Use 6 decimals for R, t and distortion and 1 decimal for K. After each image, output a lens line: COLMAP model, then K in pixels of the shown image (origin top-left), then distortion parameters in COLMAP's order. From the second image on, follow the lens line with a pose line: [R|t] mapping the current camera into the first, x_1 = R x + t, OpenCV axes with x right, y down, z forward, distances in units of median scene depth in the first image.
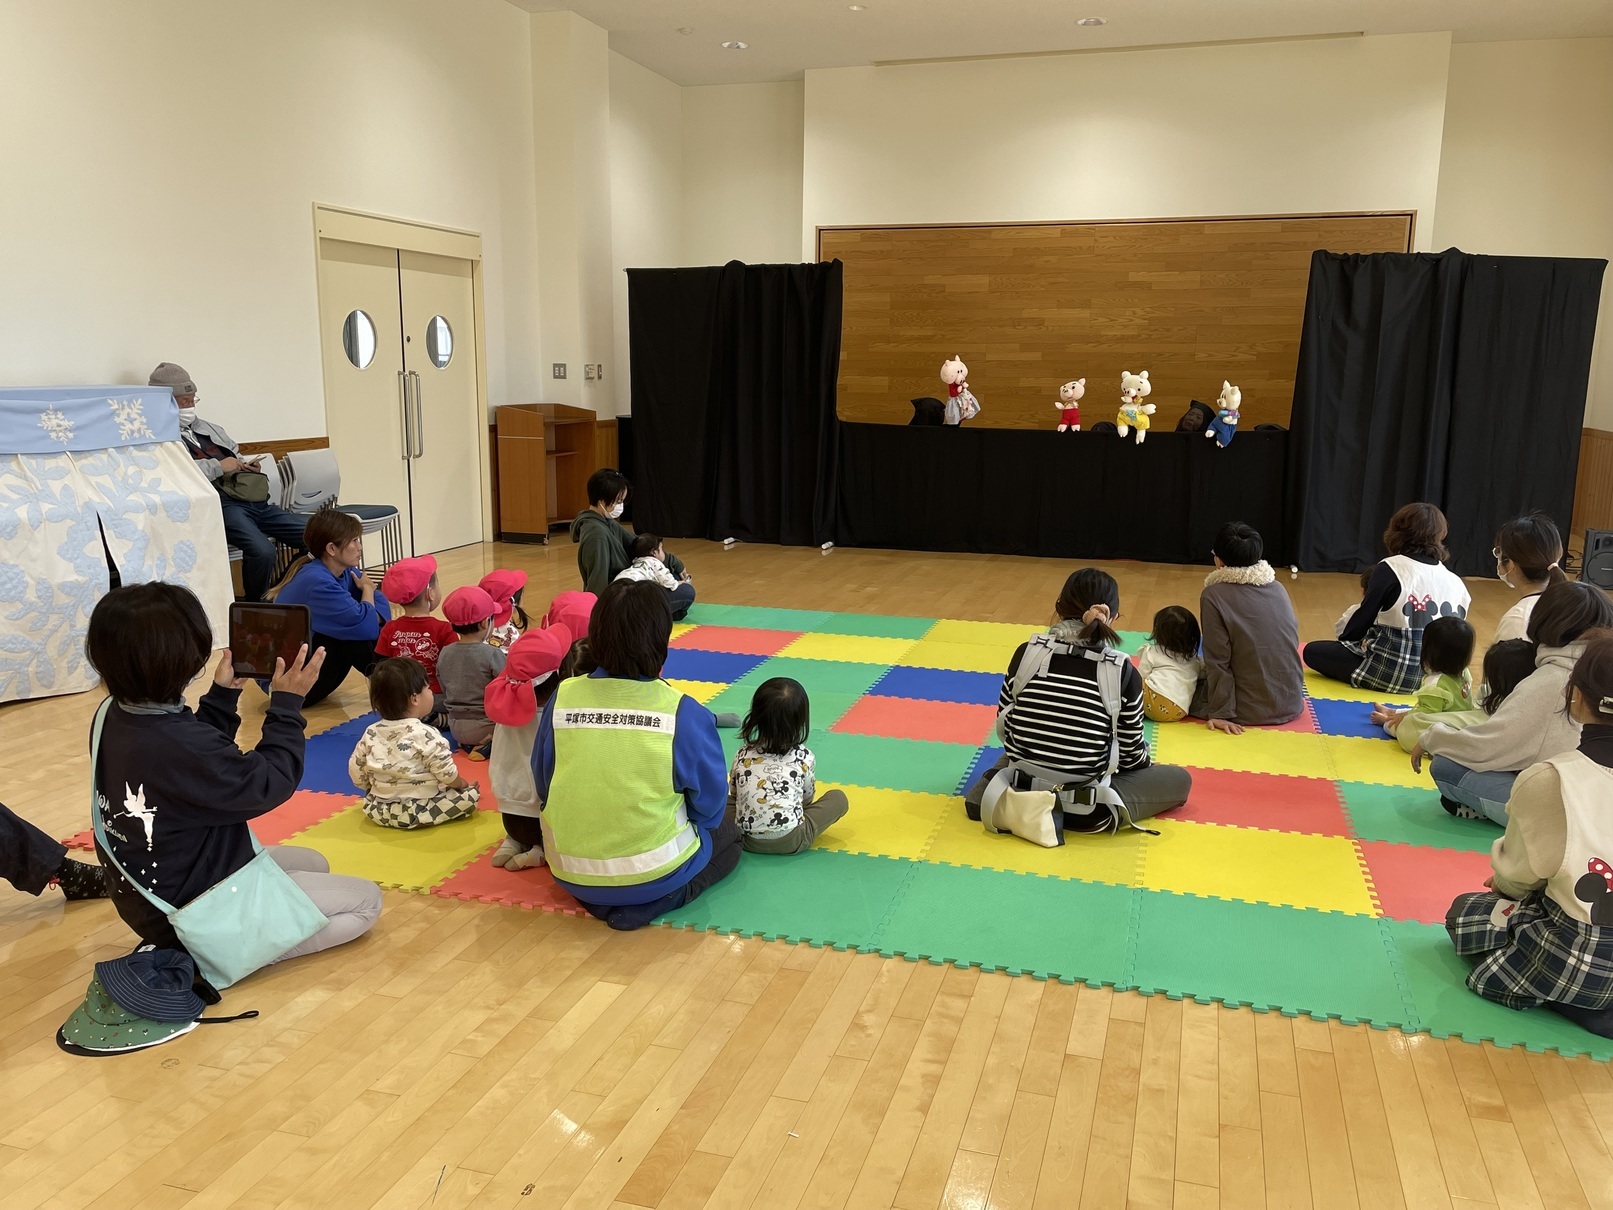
lens RADIAL K [[1278.6, 0, 812.8], [0, 1278.6, 641.2], [0, 0, 1]] dist [0.072297, -0.134888]
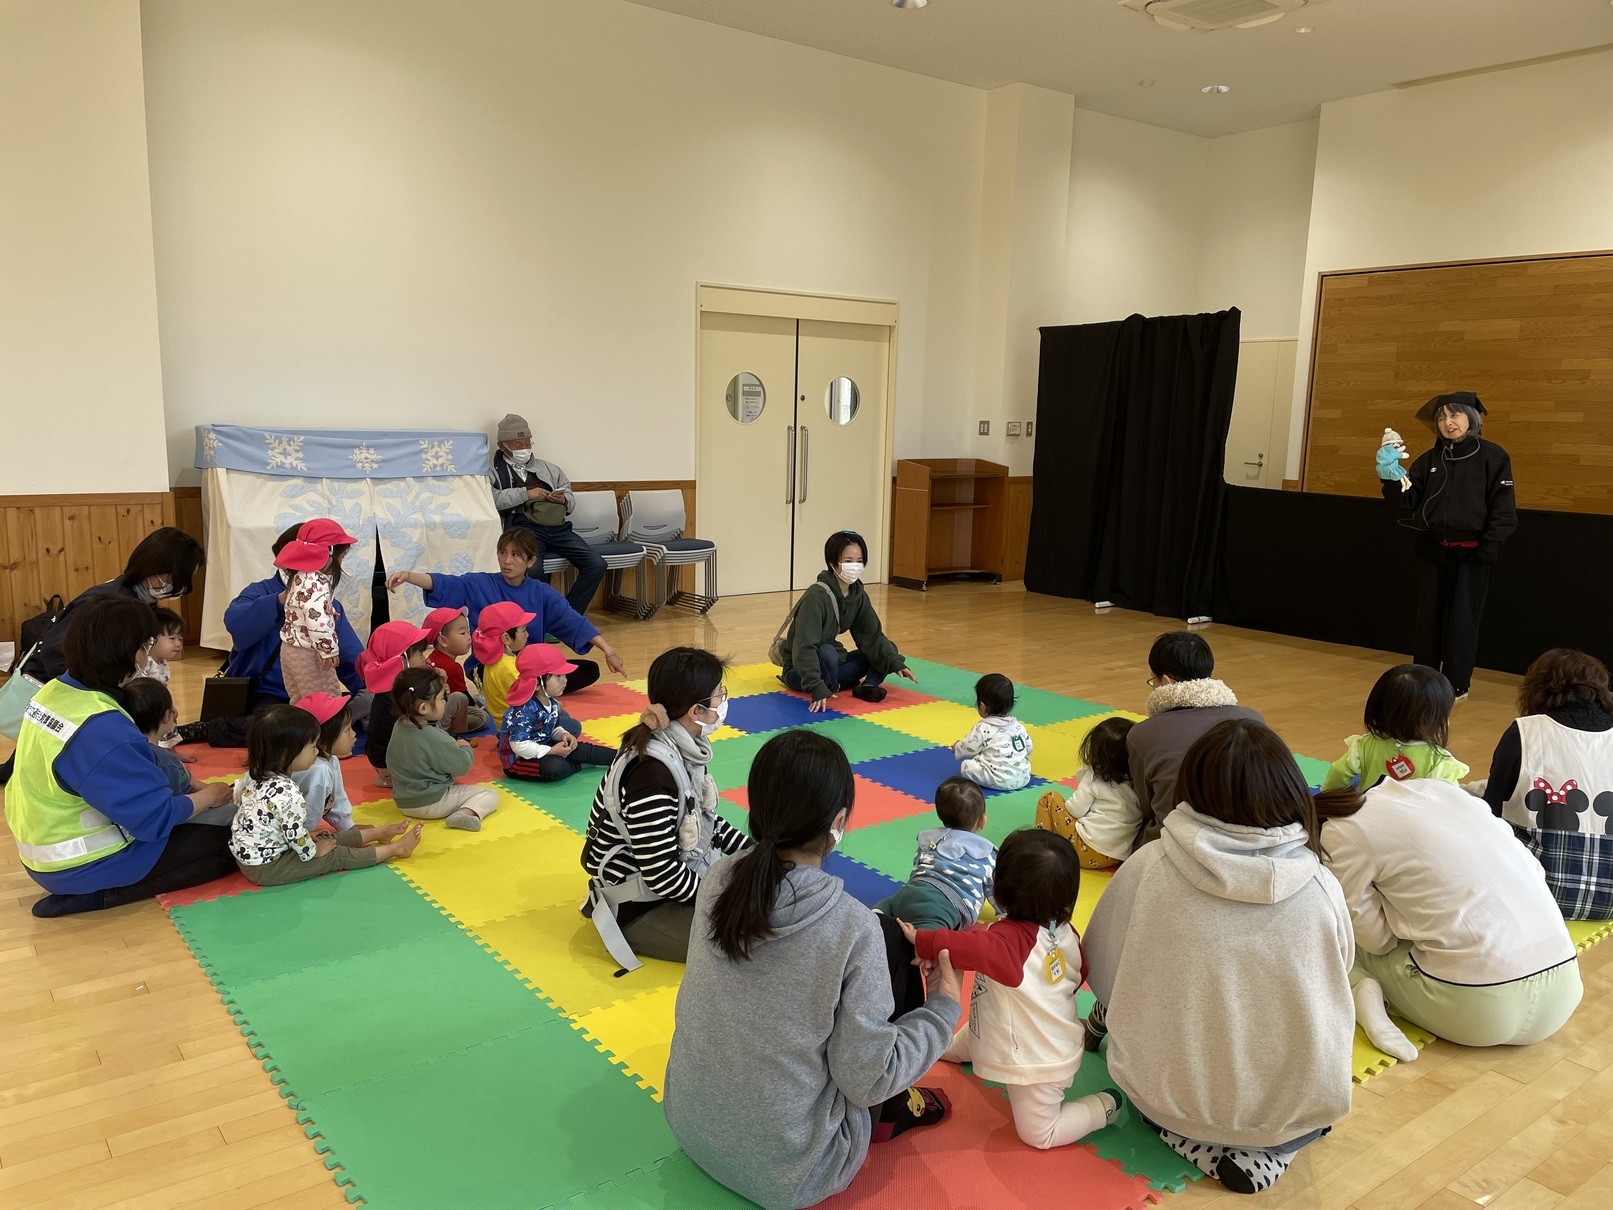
lens RADIAL K [[1178.7, 0, 799.7], [0, 1178.7, 629.1], [0, 0, 1]] dist [0.084623, -0.133434]
pose [[0.797577, 0.114831, -0.592187, 0.321415], [-0.139515, 0.990211, 0.004109, -0.037923], [0.586862, 0.079342, 0.805790, 0.181301]]
